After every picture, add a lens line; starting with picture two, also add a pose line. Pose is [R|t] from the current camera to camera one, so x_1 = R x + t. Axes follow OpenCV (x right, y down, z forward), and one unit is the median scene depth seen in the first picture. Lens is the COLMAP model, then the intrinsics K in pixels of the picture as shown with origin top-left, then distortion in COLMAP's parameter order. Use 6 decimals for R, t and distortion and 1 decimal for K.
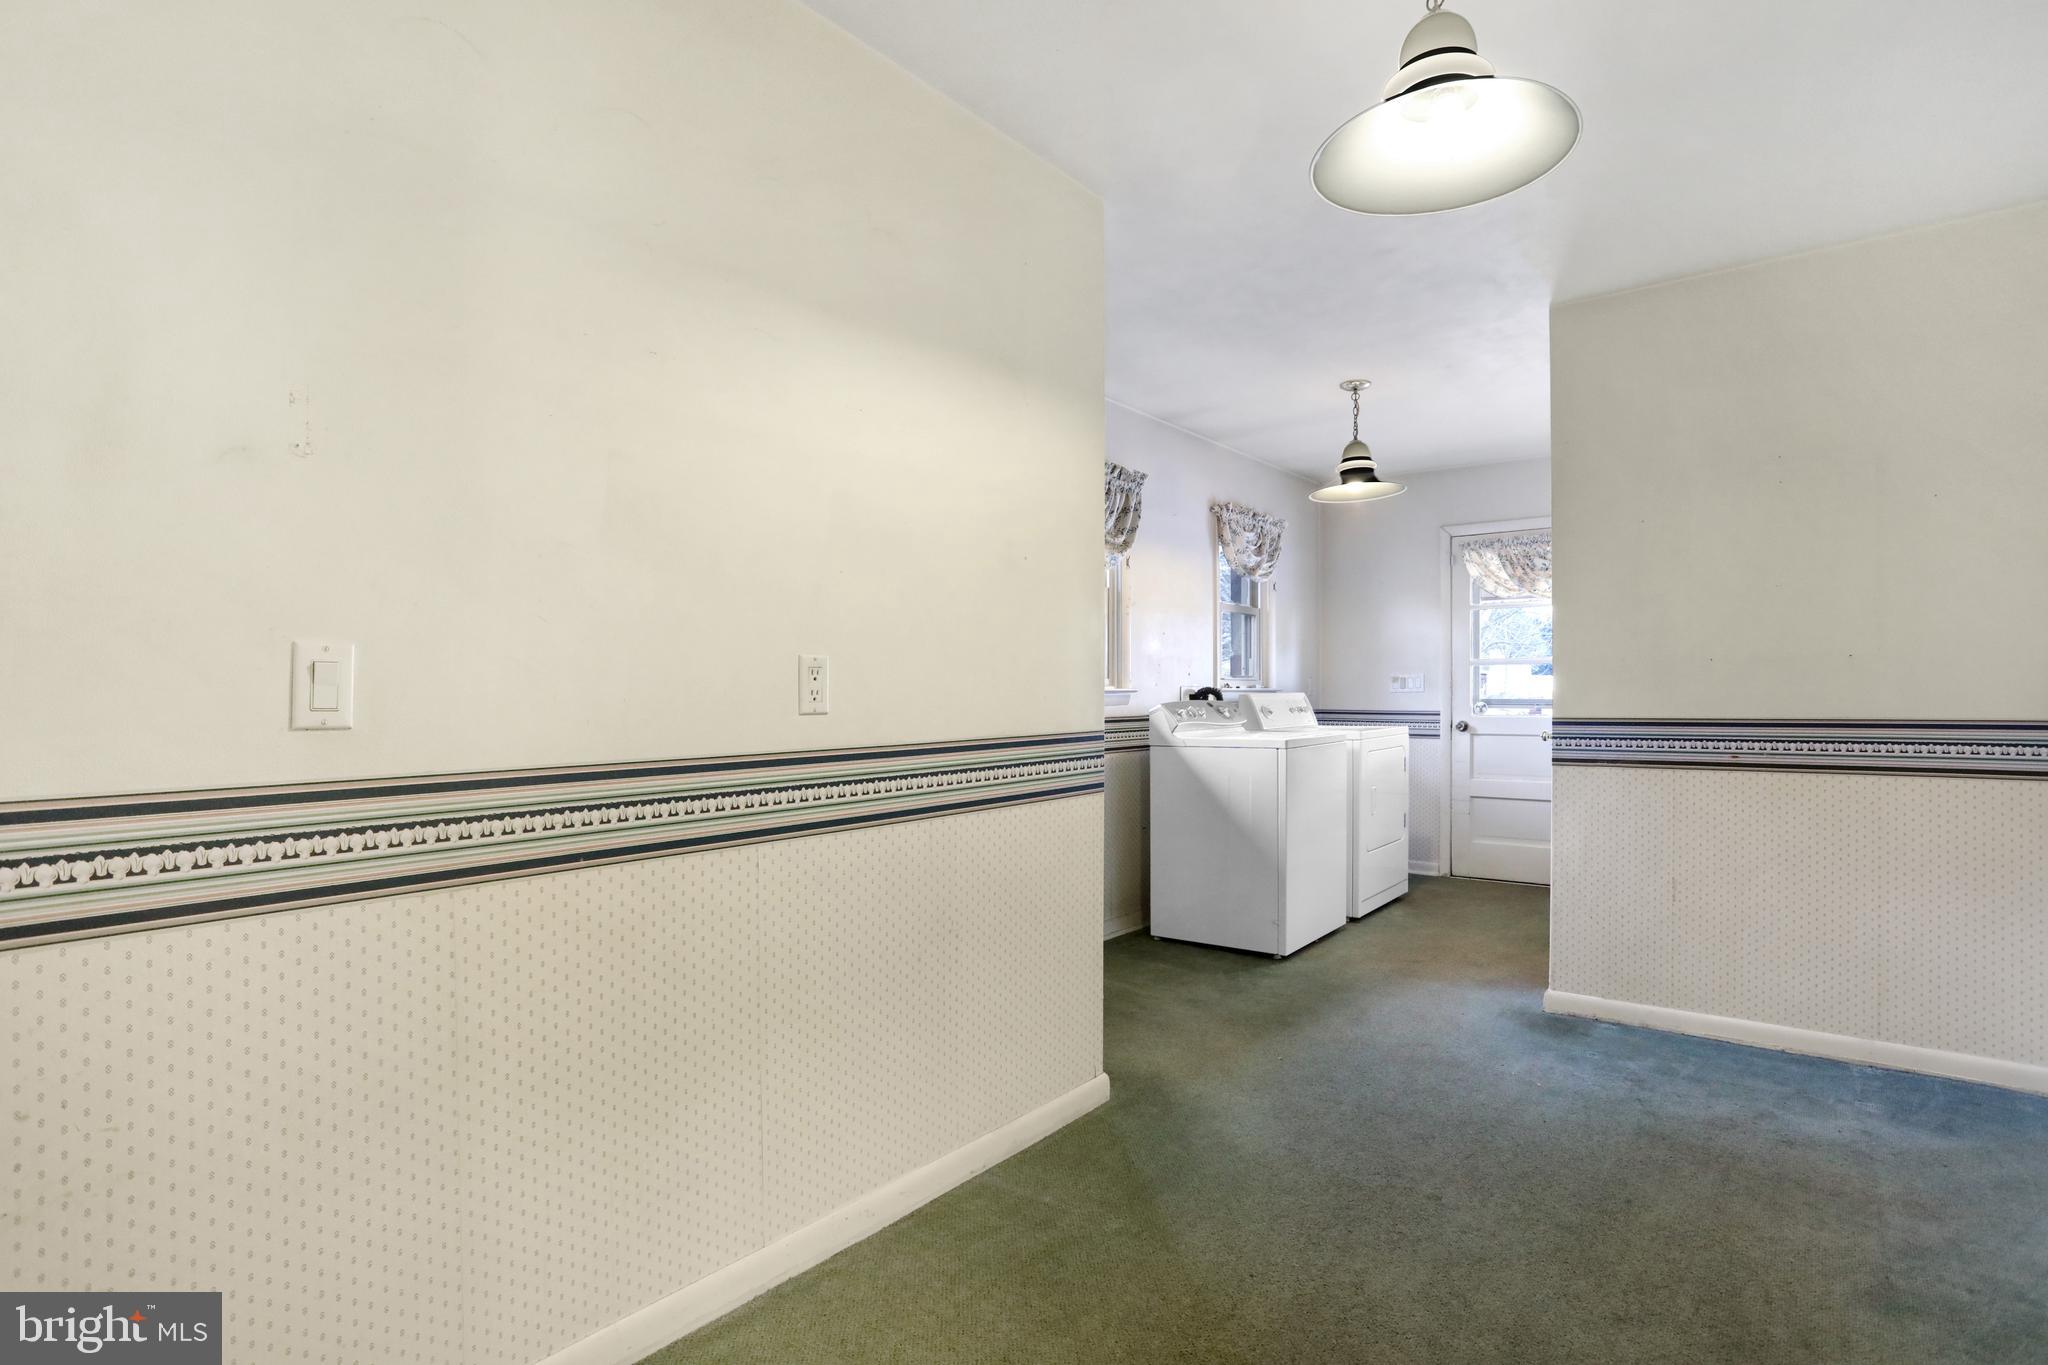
lens RADIAL K [[1019.1, 0, 1025.0], [0, 1019.1, 692.3], [0, 0, 1]] dist [-0.029488, 0.006331]
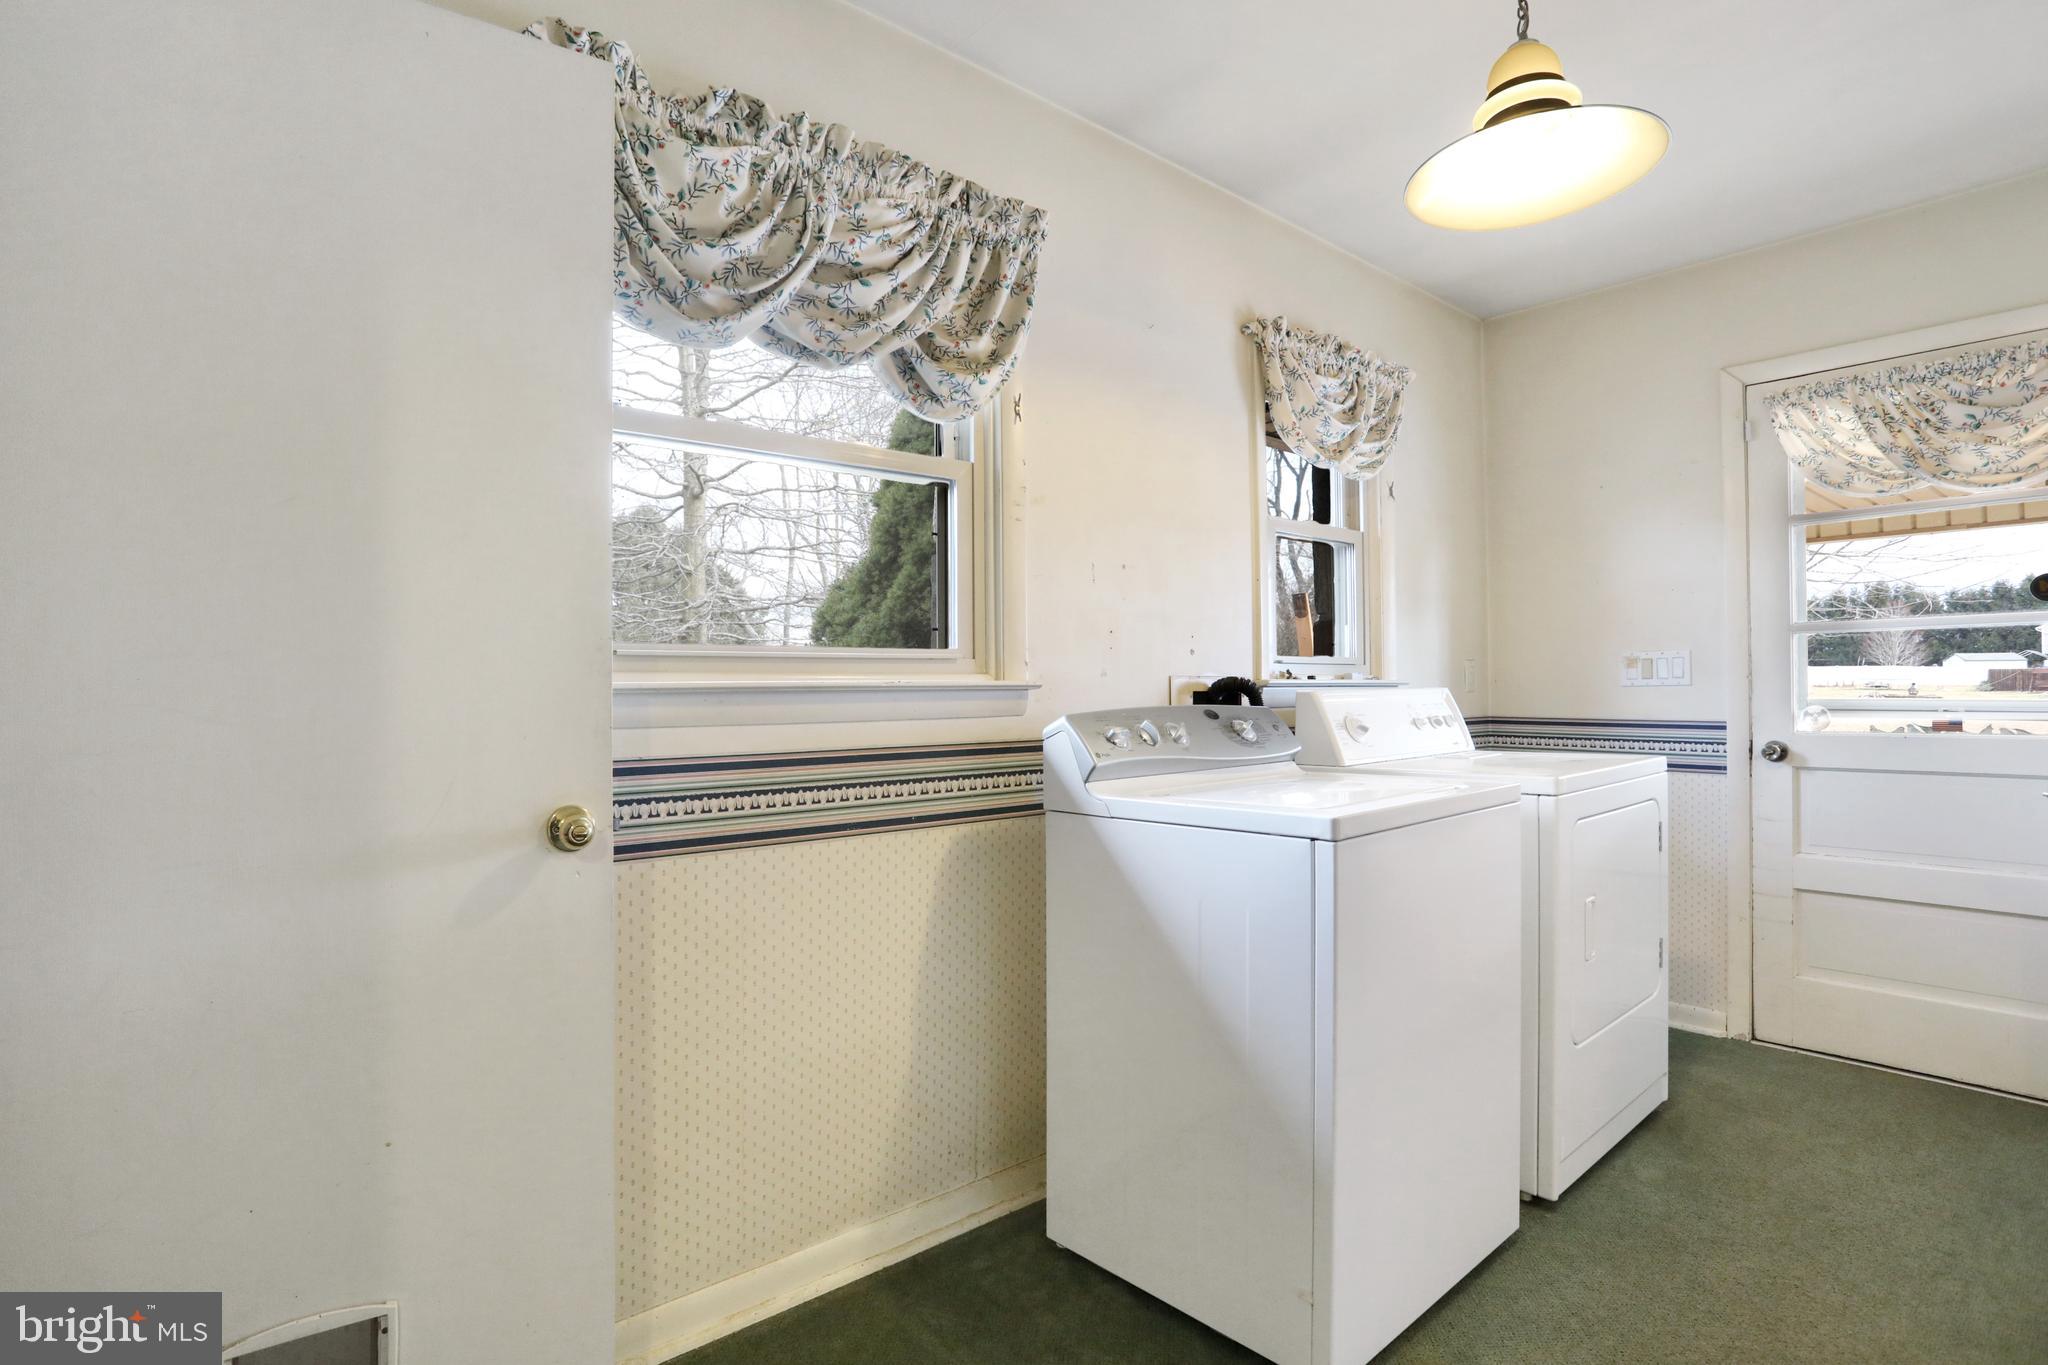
lens RADIAL K [[1019.1, 0, 1017.5], [0, 1019.1, 649.8], [0, 0, 1]] dist [-0.029488, 0.006331]
pose [[0.983686, -0.002372, -0.179881, 0.154516], [-0.001586, 0.999760, -0.021854, -0.006360], [0.179889, 0.021783, 0.983446, 0.455023]]
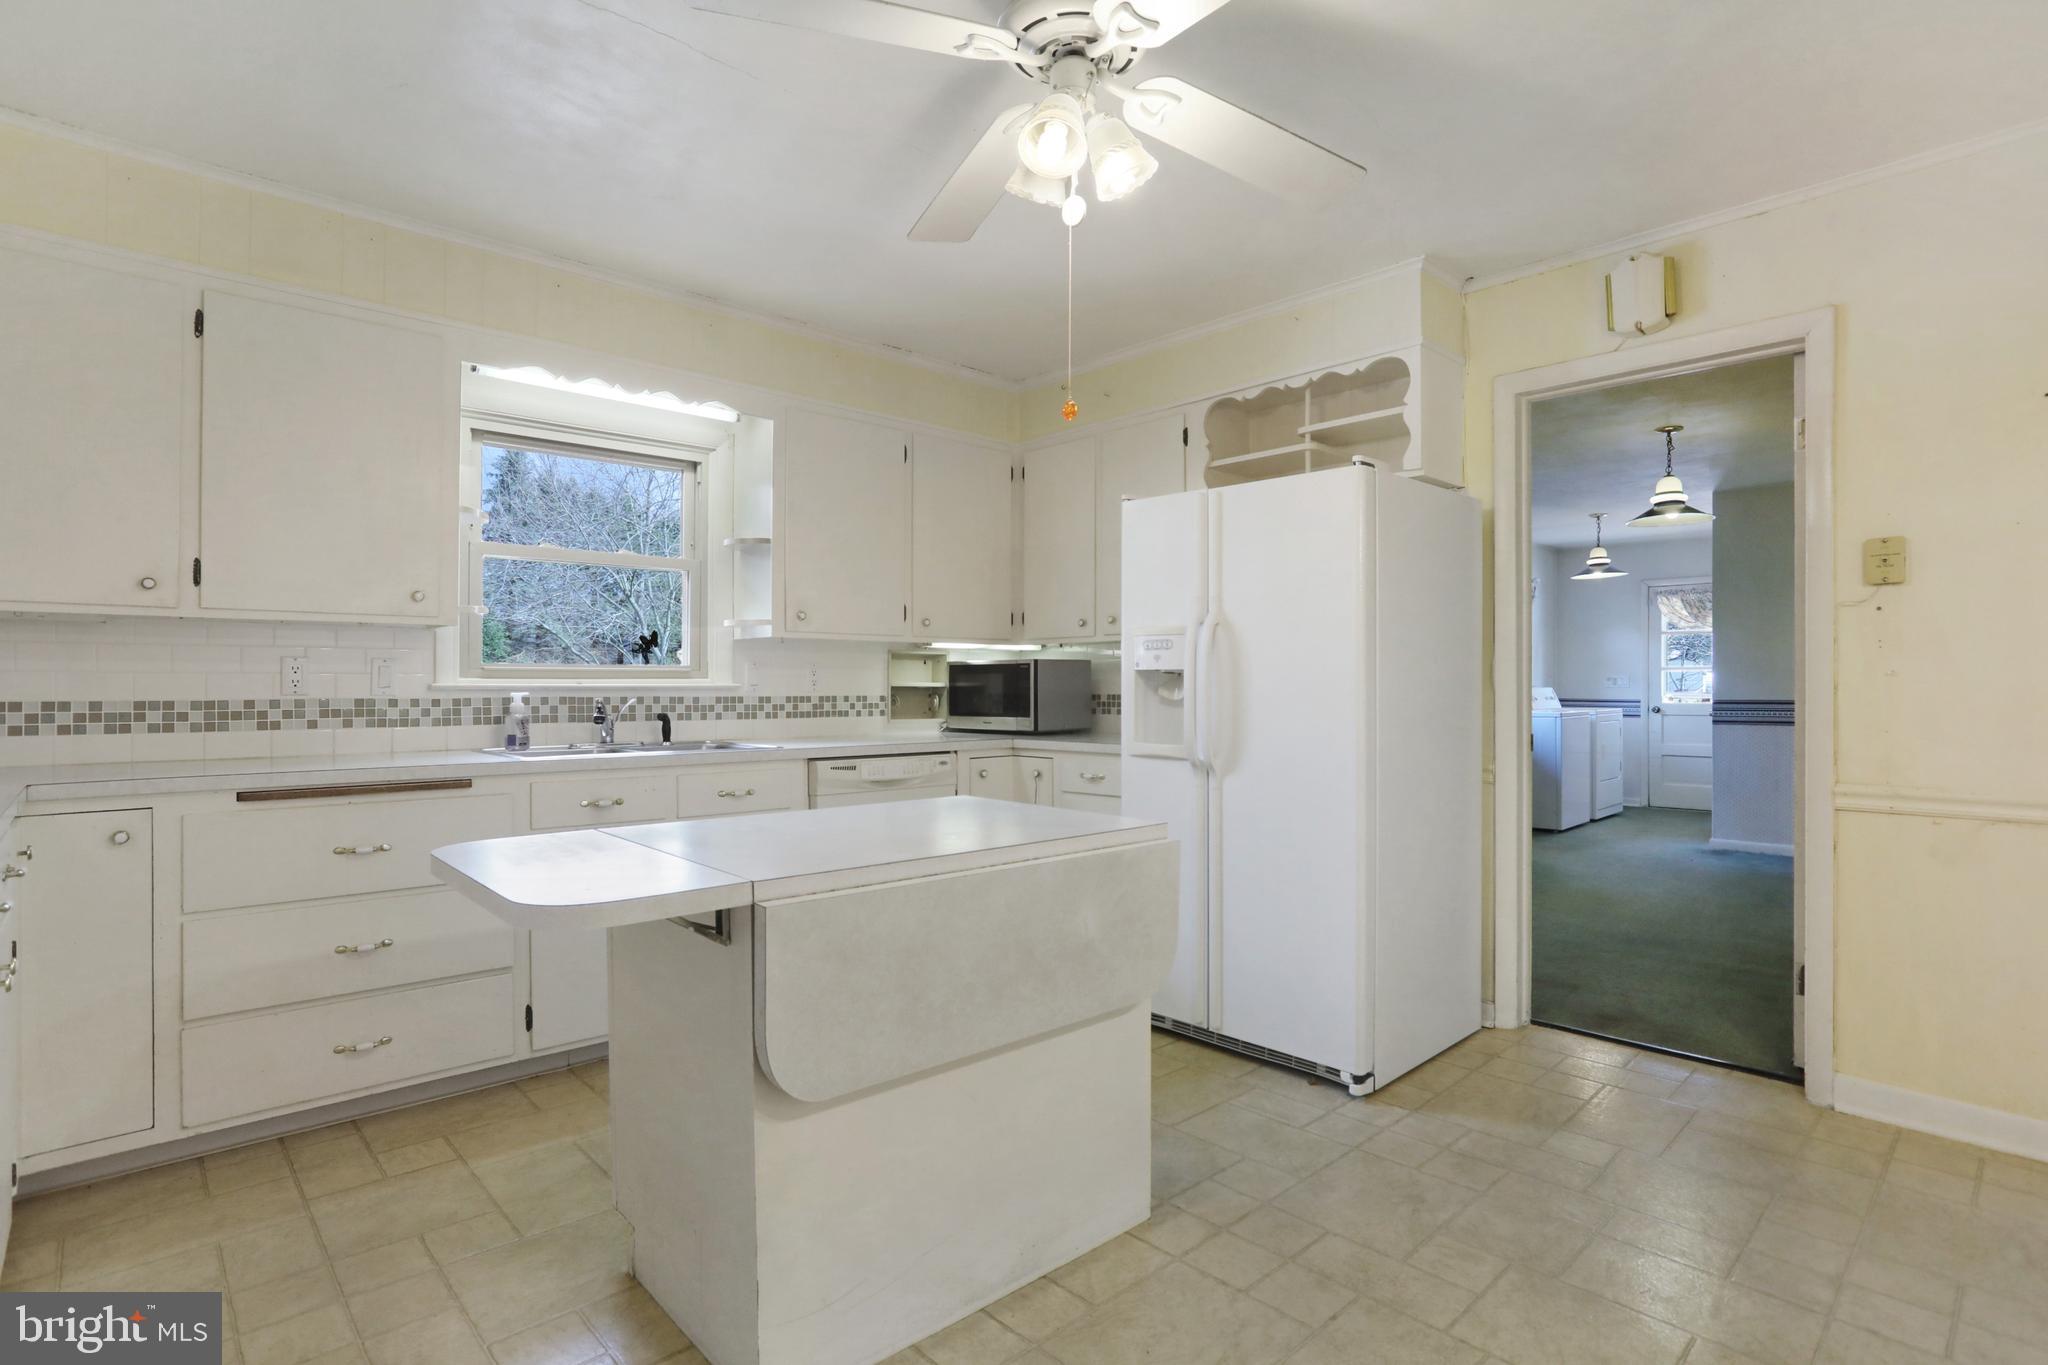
lens RADIAL K [[1019.1, 0, 1027.5], [0, 1019.1, 671.9], [0, 0, 1]] dist [-0.029488, 0.006331]
pose [[0.991393, 0.002446, -0.130894, -0.334237], [-0.003569, 0.999959, -0.008350, -0.008241], [0.130868, 0.008745, 0.991361, -0.683741]]
